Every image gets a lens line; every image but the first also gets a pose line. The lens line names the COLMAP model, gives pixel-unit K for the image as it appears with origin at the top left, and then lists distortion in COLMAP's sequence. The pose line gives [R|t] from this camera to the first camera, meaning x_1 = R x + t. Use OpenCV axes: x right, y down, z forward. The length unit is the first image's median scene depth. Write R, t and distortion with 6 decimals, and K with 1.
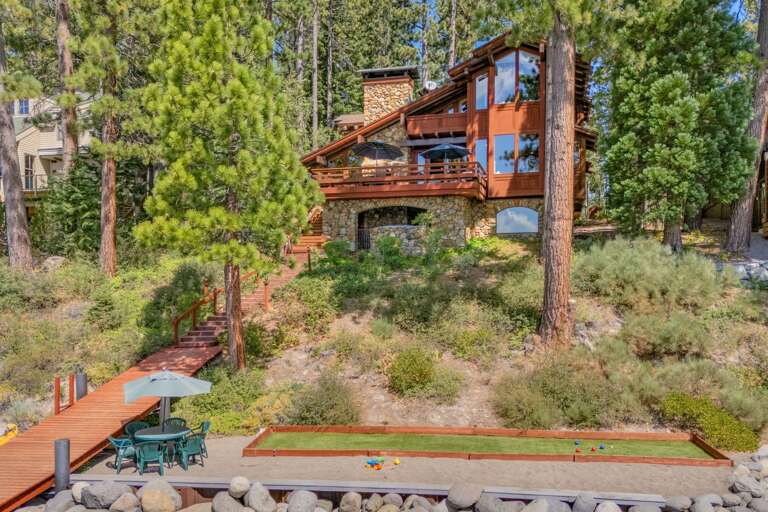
lens RADIAL K [[573.9, 0, 404.3], [0, 573.9, 290.0], [0, 0, 1]] dist [0.053675, -0.003918]
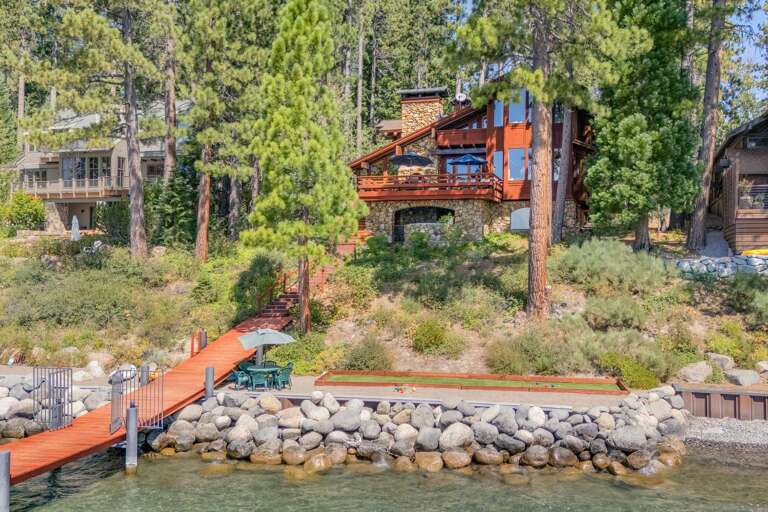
lens RADIAL K [[606.8, 0, 414.6], [0, 606.8, 255.1], [0, 0, 1]] dist [0.055422, -0.000493]
pose [[0.998498, 0.011408, -0.053590, 0.044284], [-0.012983, 0.999491, -0.029139, -0.008947], [0.053231, 0.029791, 0.998138, -0.394281]]
